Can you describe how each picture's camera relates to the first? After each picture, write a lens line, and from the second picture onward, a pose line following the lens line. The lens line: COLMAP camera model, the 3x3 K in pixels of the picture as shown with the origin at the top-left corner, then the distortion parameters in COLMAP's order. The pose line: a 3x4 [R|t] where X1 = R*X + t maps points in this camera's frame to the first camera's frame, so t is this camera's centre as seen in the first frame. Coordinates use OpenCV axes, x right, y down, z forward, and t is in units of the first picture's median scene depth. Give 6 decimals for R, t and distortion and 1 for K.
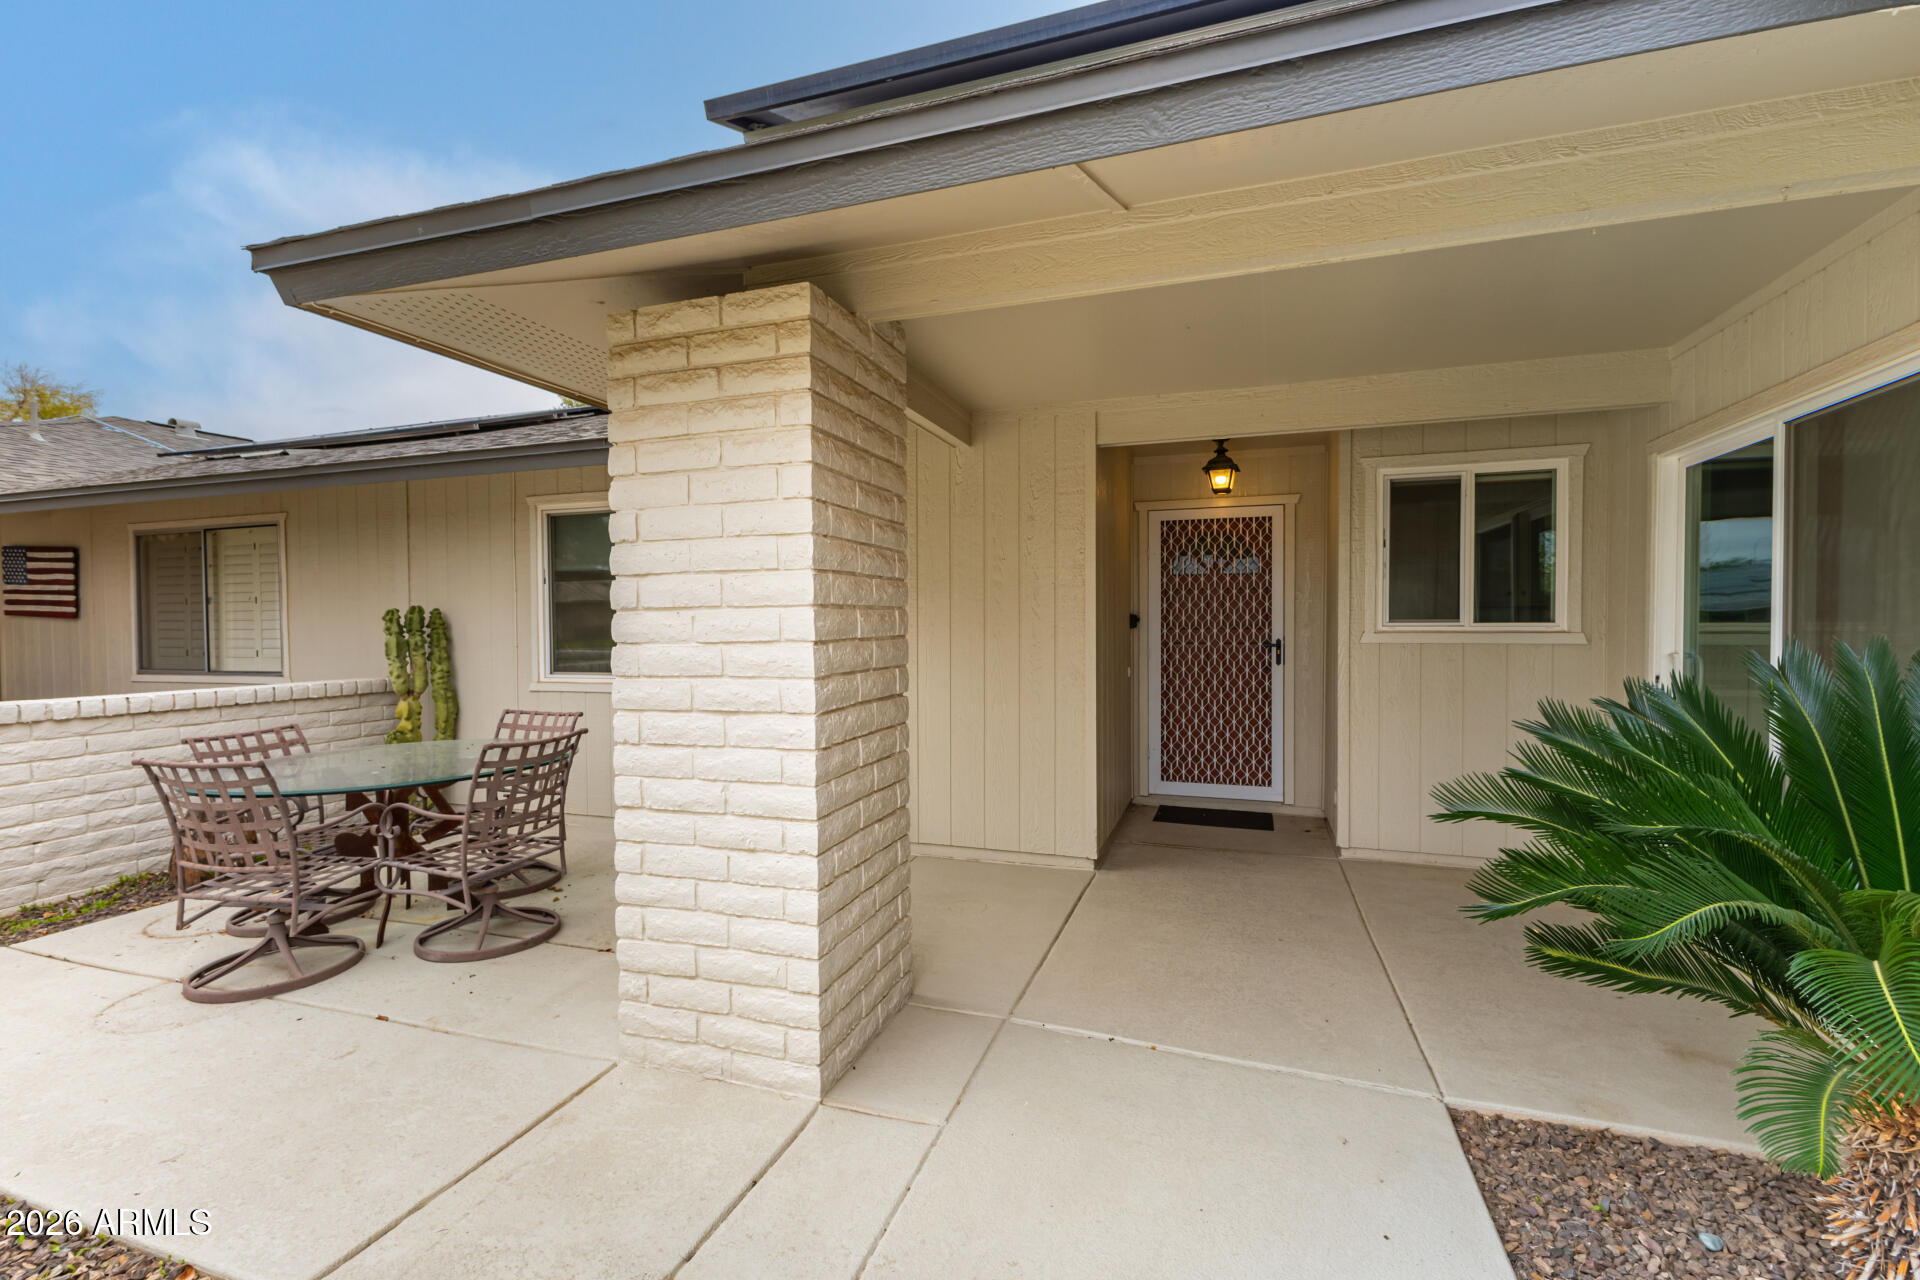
lens RADIAL K [[823.9, 0, 960.0], [0, 823.9, 640.0], [0, 0, 1]] dist [0.020369, 0.000036]
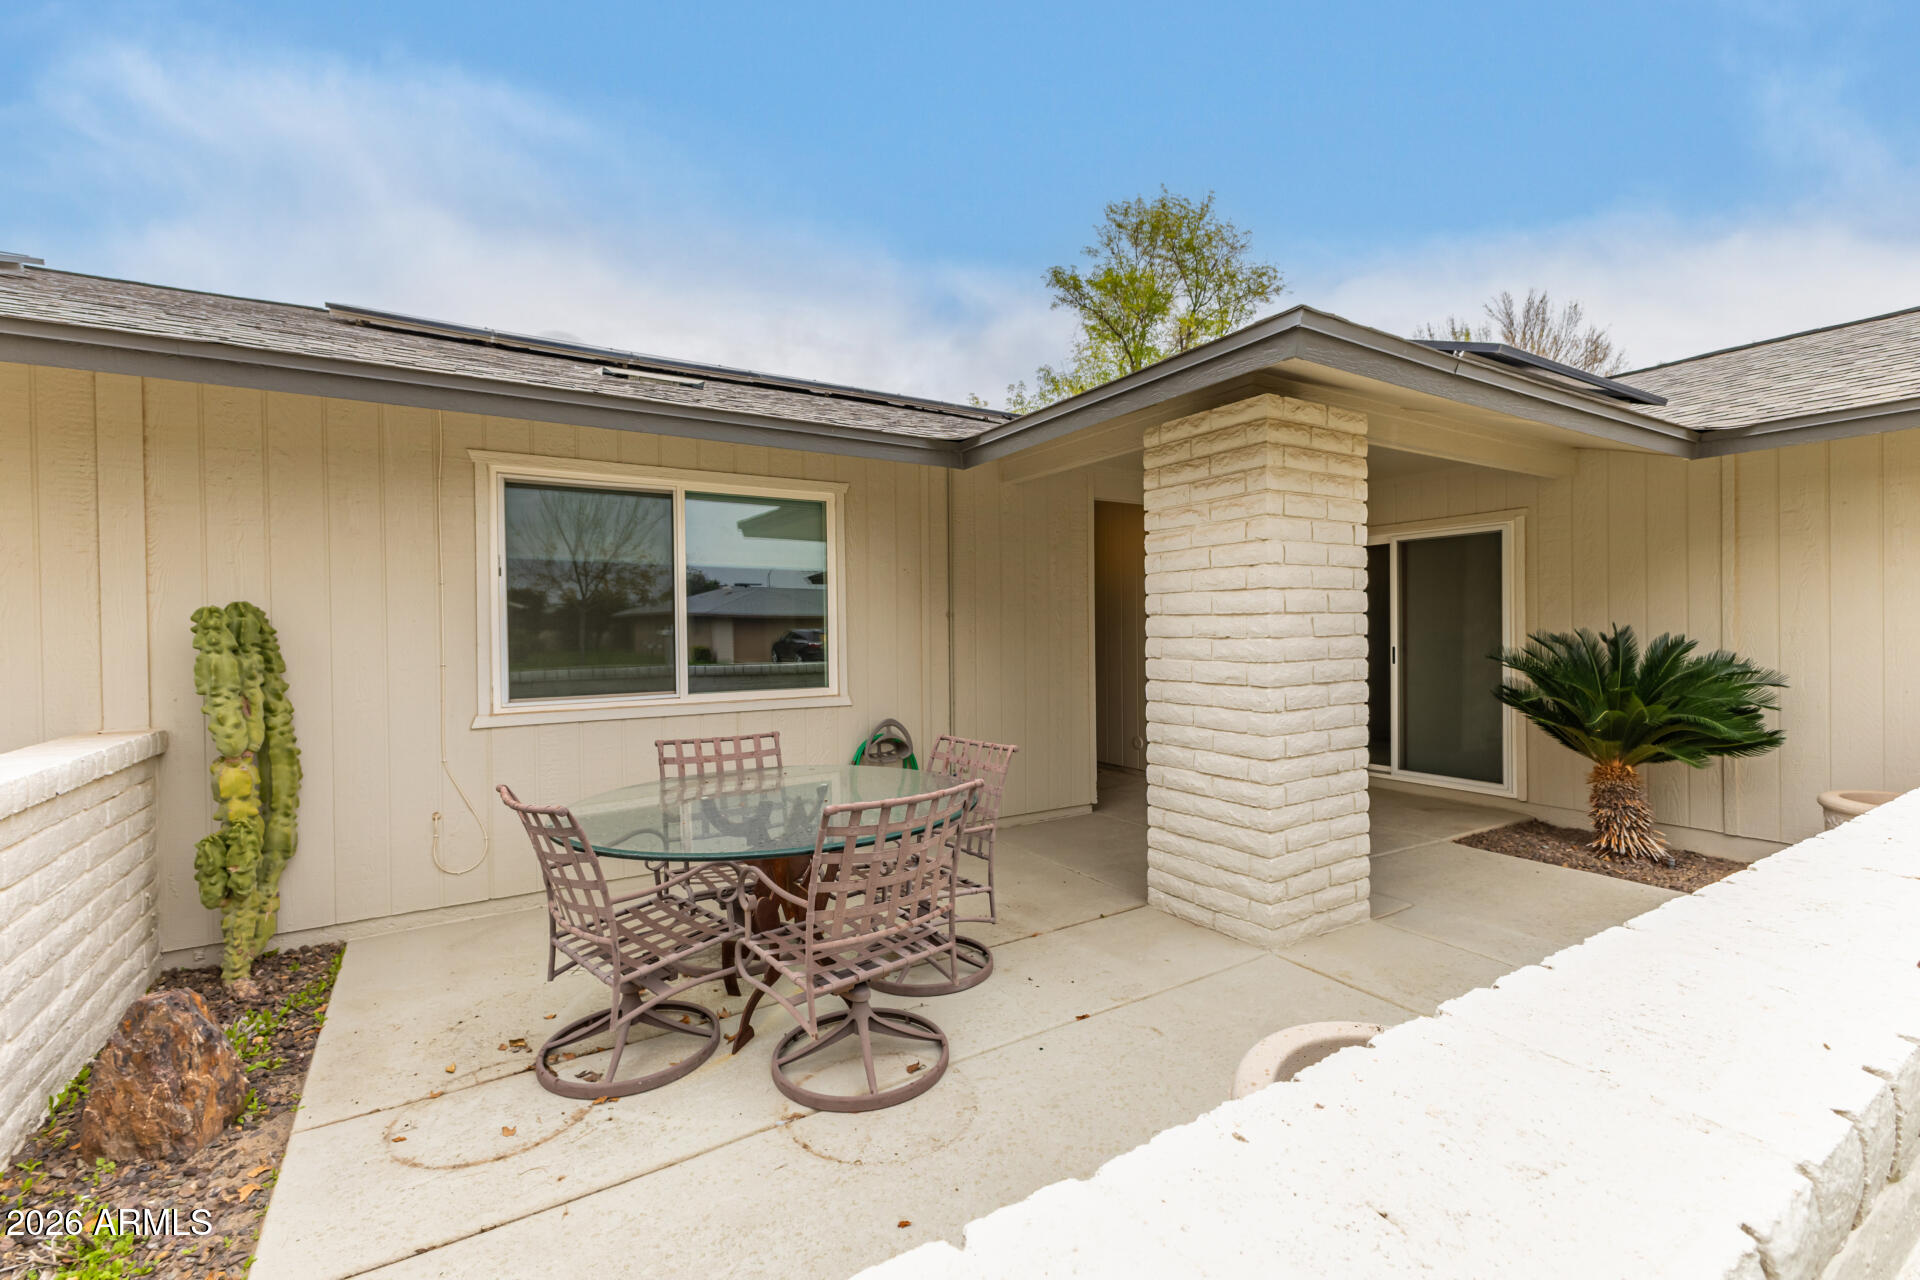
lens RADIAL K [[823.9, 0, 960.0], [0, 823.9, 640.0], [0, 0, 1]] dist [0.020369, 0.000036]
pose [[0.626165, -0.008217, 0.779647, -1.366856], [0.024964, 0.999643, -0.009514, 0.005872], [-0.779290, 0.025421, 0.626147, 0.424452]]
